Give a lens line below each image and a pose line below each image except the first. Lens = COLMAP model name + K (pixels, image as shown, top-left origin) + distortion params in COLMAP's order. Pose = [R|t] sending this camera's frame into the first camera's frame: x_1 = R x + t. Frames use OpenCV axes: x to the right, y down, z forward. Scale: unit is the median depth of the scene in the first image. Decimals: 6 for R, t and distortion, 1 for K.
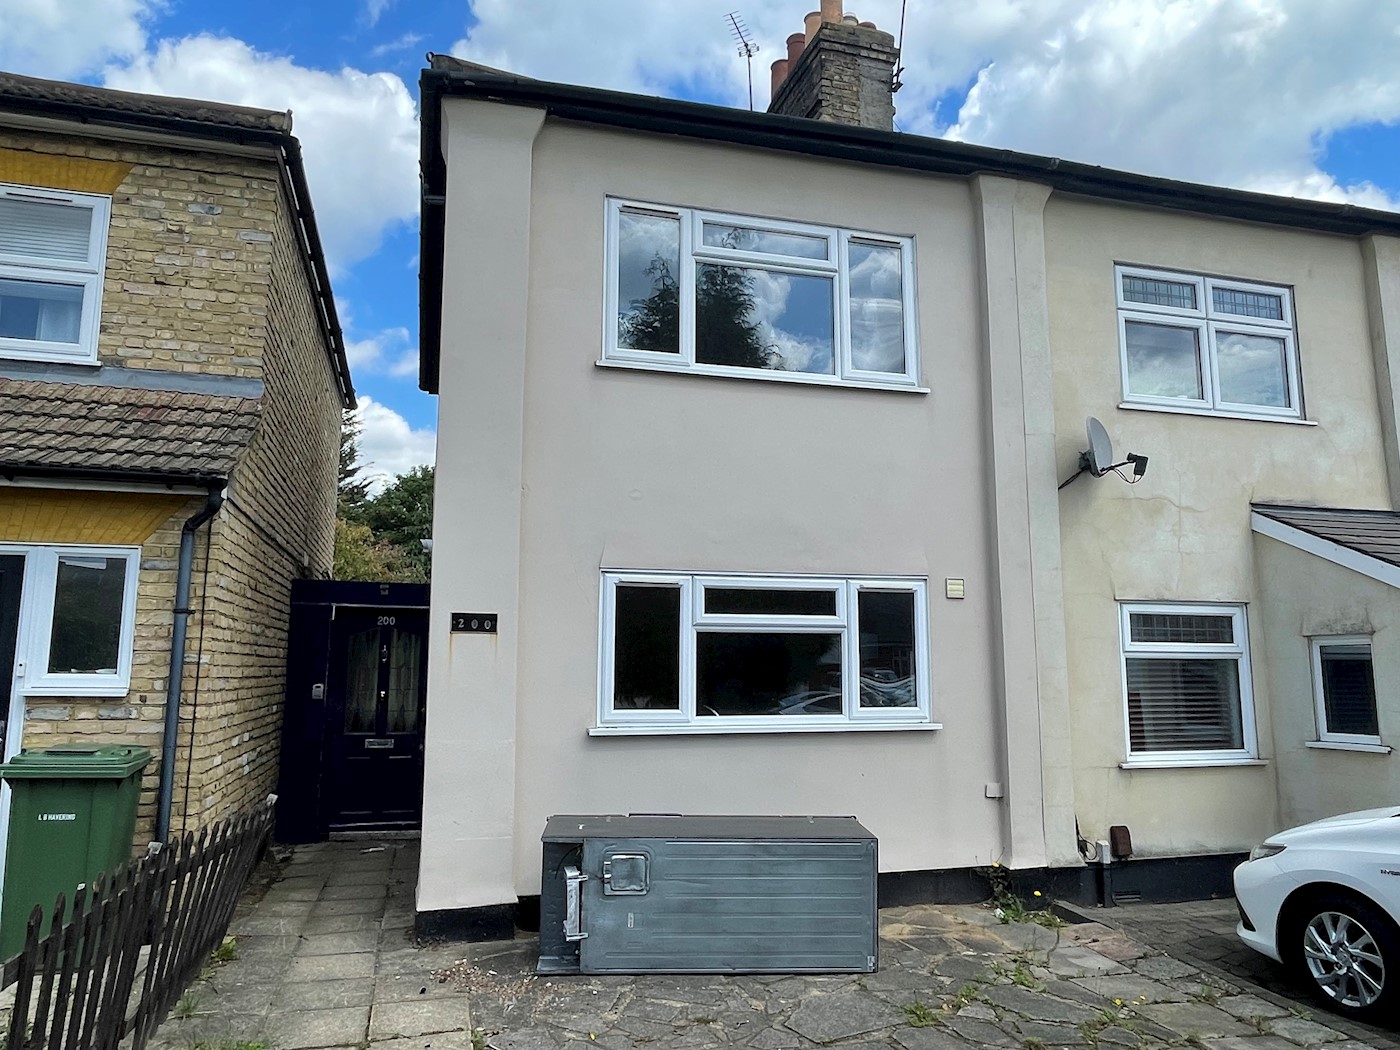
lens RADIAL K [[996.8, 0, 700.0], [0, 996.8, 525.0], [0, 0, 1]] dist [0.001658, -0.004710]
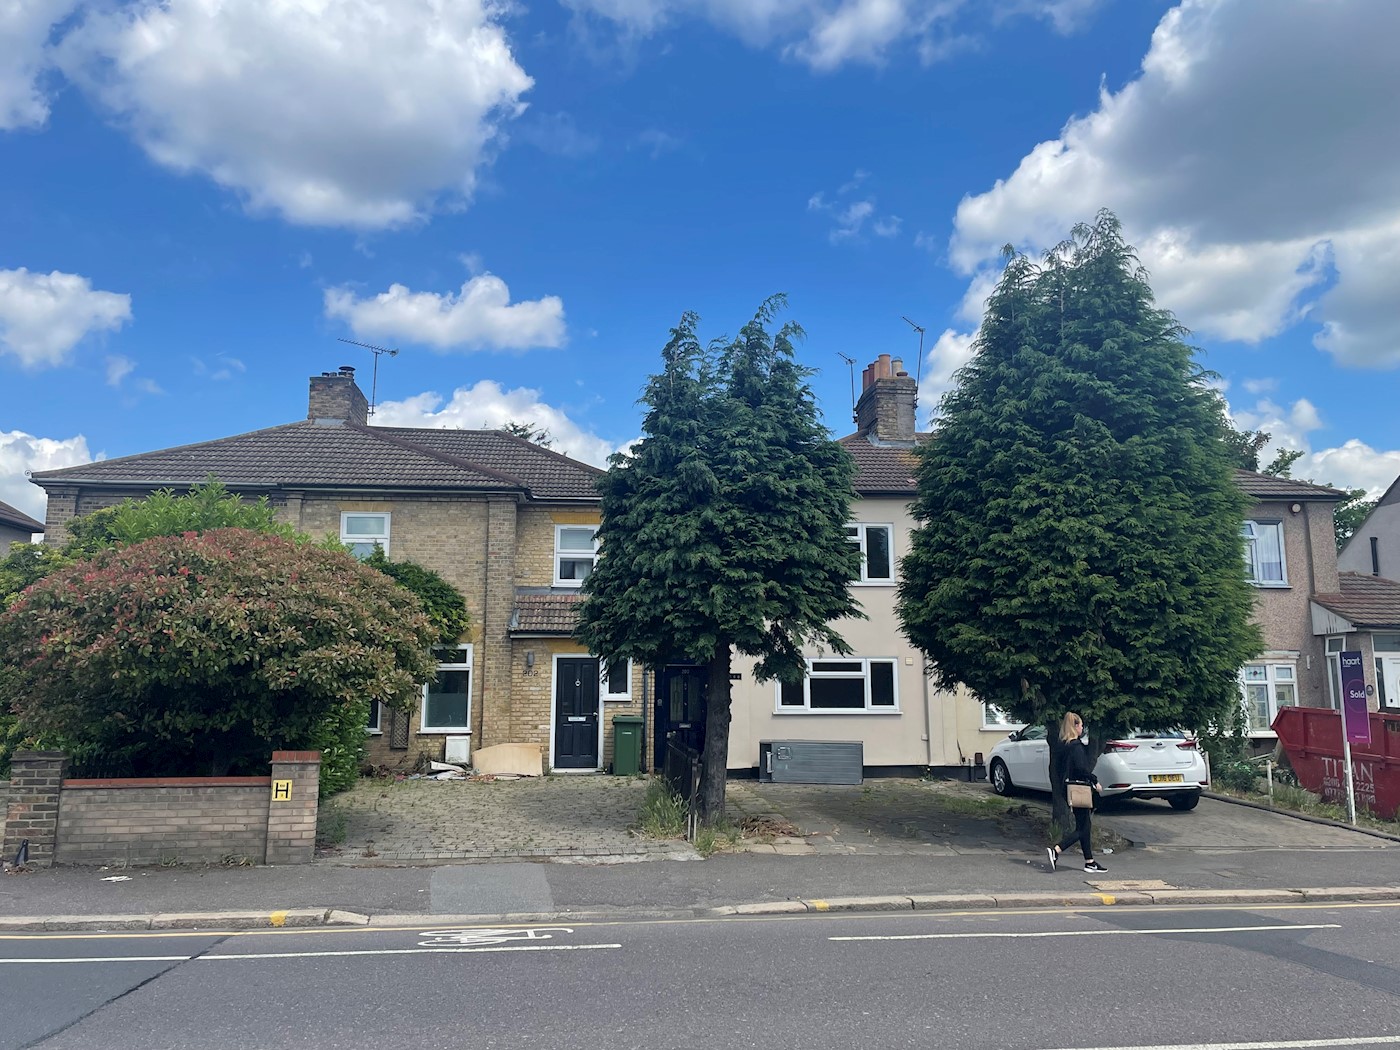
lens RADIAL K [[1056.1, 0, 700.0], [0, 1056.1, 525.0], [0, 0, 1]] dist [0.063498, -0.001455]
pose [[0.981563, -0.036381, -0.187643, 0.263476], [0.032021, 0.999143, -0.026217, -0.253328], [0.188436, 0.019725, 0.981887, -1.972413]]
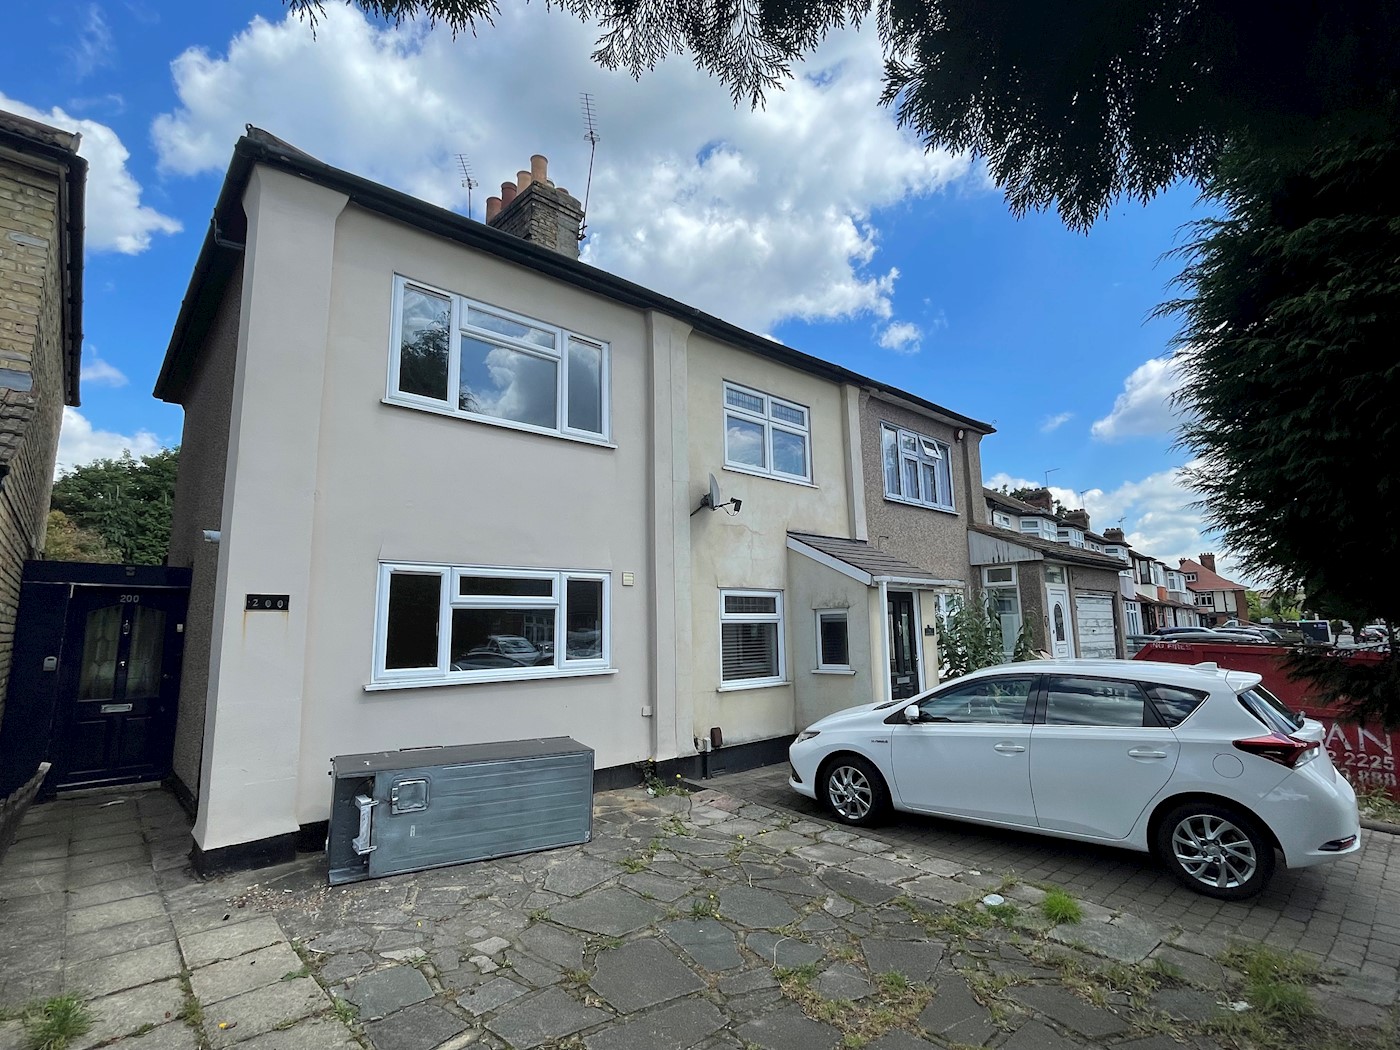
lens RADIAL K [[681.7, 0, 700.0], [0, 681.7, 525.0], [0, 0, 1]] dist [-0.003108, 0.000193]
pose [[0.893942, 0.050005, 0.445384, -0.116726], [-0.046039, 0.998745, -0.019728, -0.002875], [-0.445812, -0.002869, 0.895122, 0.026550]]
